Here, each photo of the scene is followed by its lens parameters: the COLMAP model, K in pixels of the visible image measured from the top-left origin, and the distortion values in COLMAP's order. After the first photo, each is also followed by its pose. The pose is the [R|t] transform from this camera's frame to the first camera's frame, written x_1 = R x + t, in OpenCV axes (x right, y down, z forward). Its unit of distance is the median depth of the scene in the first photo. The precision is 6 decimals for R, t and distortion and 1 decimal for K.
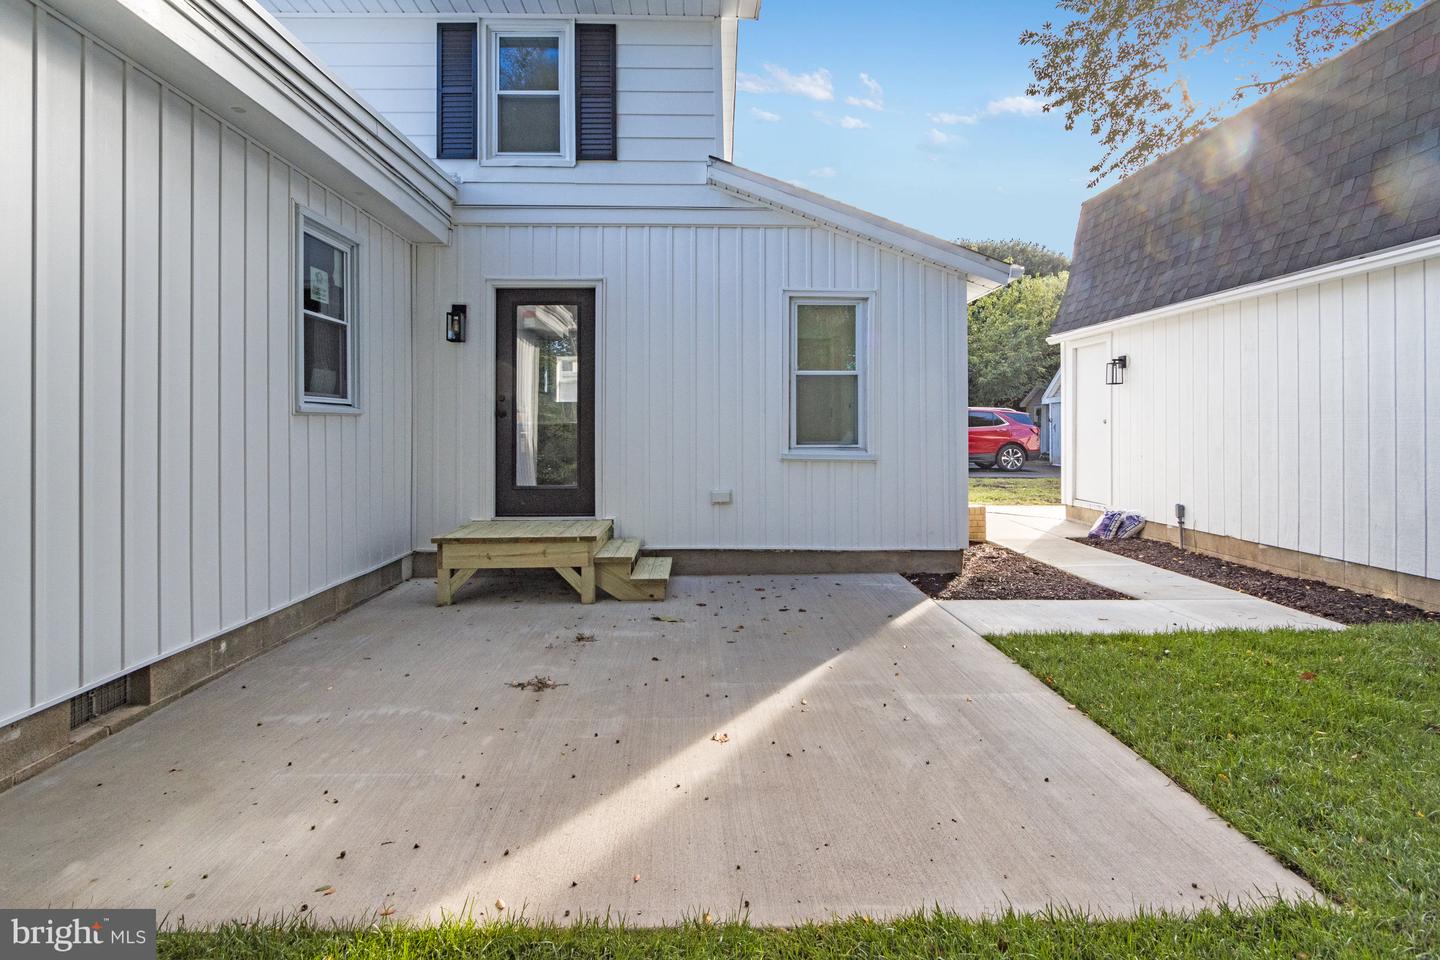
lens RADIAL K [[686.7, 0, 719.0], [0, 686.7, 429.5], [0, 0, 1]] dist [-0.002025, -0.000831]
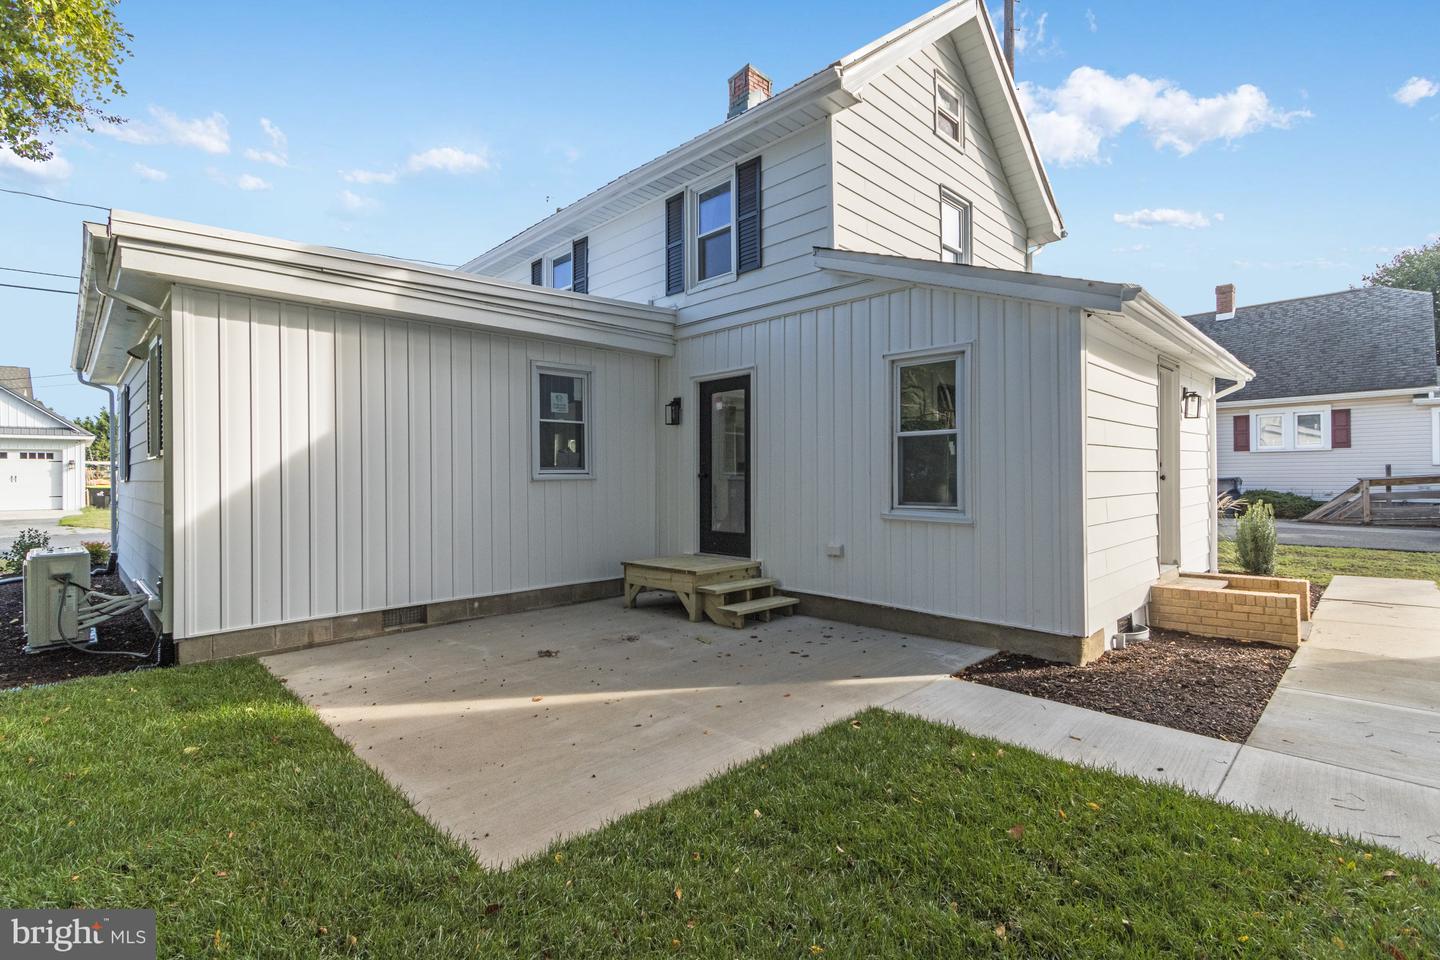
lens RADIAL K [[661.9, 0, 720.0], [0, 661.9, 480.0], [0, 0, 1]] dist [0.008821, -0.000261]
pose [[0.689189, 0.000136, -0.724581, 0.659191], [0.005880, 0.999966, 0.005781, -0.022983], [0.724557, -0.008245, 0.689165, 0.134811]]
